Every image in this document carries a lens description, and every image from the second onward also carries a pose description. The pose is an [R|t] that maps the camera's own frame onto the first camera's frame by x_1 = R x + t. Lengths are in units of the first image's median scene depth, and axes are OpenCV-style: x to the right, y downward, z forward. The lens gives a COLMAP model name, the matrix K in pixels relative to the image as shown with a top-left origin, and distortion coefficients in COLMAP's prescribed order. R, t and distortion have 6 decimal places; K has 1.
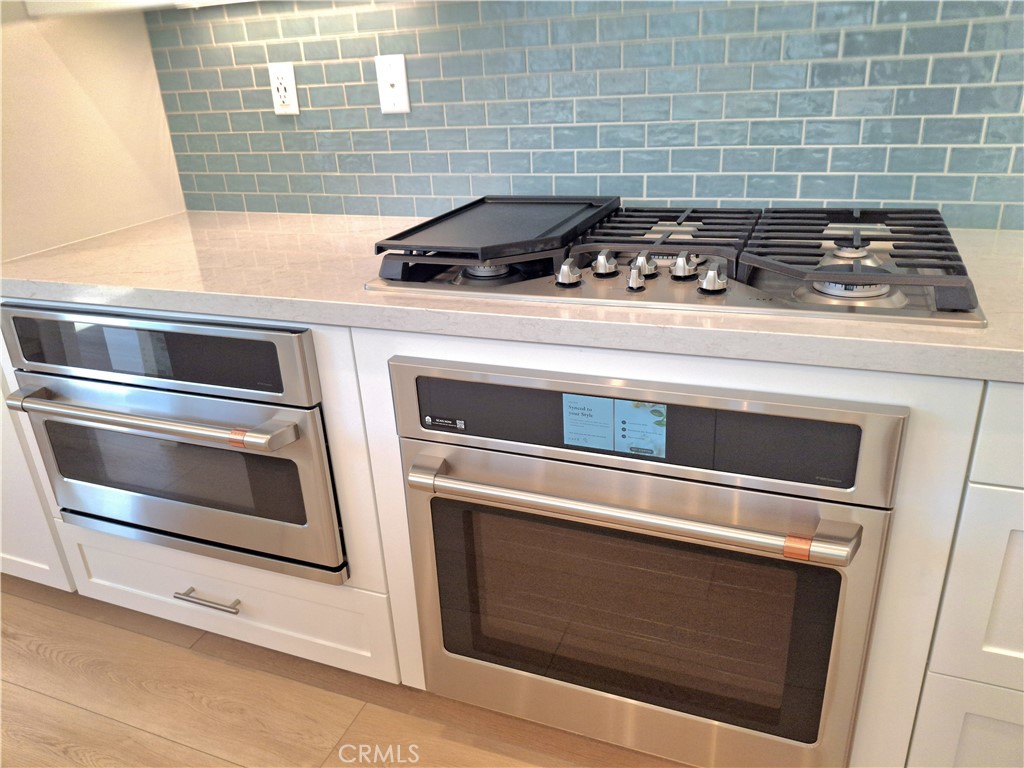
lens RADIAL K [[754.8, 0, 515.7], [0, 754.8, 390.7], [0, 0, 1]] dist [0.011615, -0.013739]
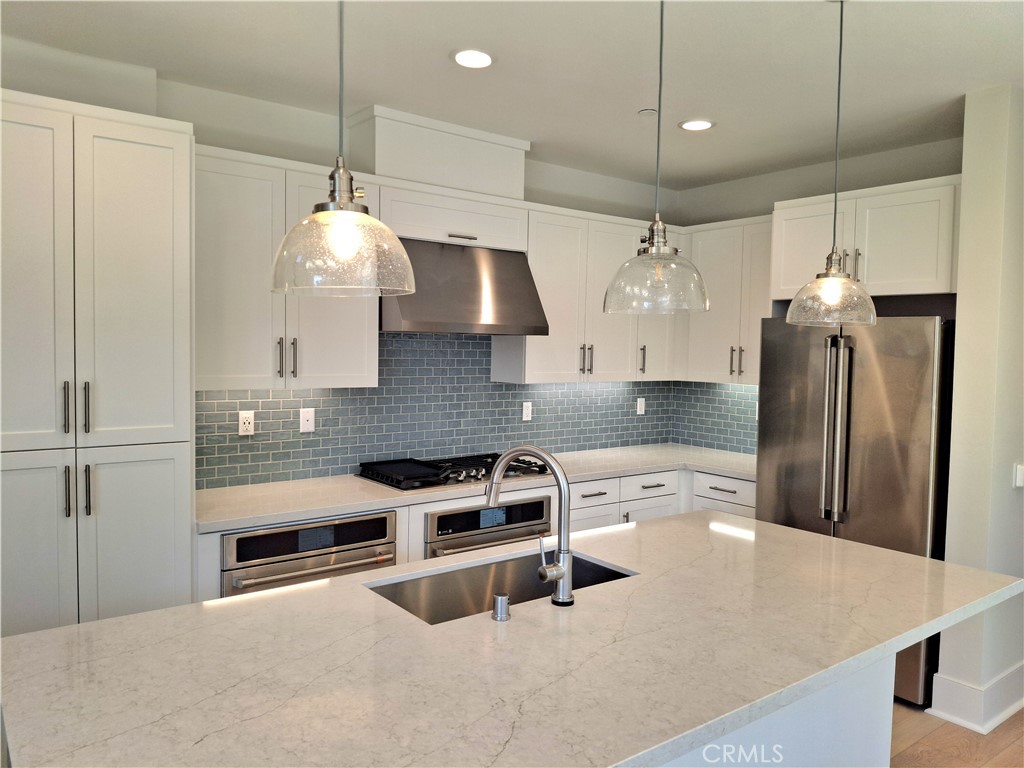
lens RADIAL K [[754.8, 0, 514.2], [0, 754.8, 387.7], [0, 0, 1]] dist [0.011615, -0.013739]
pose [[0.493304, 0.015630, 0.869717, -1.743616], [0.316738, 0.927971, -0.196331, 0.127277], [-0.810141, 0.372323, 0.452821, -0.505932]]
